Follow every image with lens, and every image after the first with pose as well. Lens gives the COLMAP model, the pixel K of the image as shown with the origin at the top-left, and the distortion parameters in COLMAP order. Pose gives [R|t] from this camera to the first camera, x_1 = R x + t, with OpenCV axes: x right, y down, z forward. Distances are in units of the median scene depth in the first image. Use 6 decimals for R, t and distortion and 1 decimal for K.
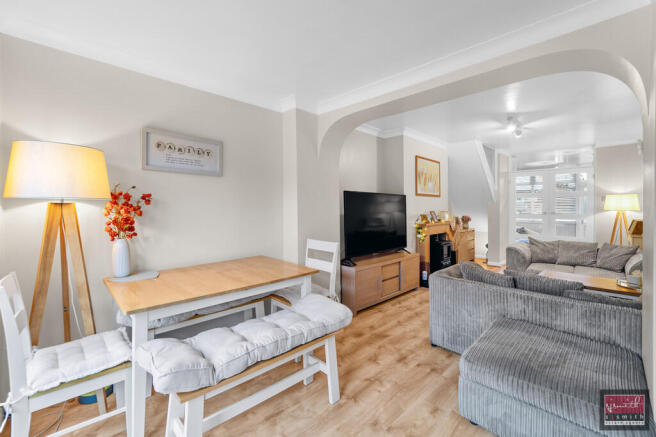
lens RADIAL K [[280.5, 0, 330.0], [0, 280.5, 196.5], [0, 0, 1]] dist [-0.001189, -0.009560]
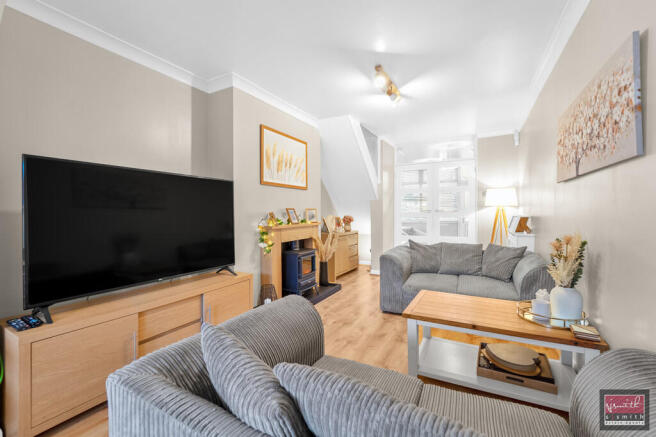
lens RADIAL K [[280.5, 0, 330.0], [0, 280.5, 196.5], [0, 0, 1]] dist [-0.001189, -0.009560]
pose [[0.955574, 0.005408, 0.294700, 0.269963], [-0.000725, 0.999872, -0.015999, 0.036705], [-0.294749, 0.015075, 0.955456, 0.315802]]
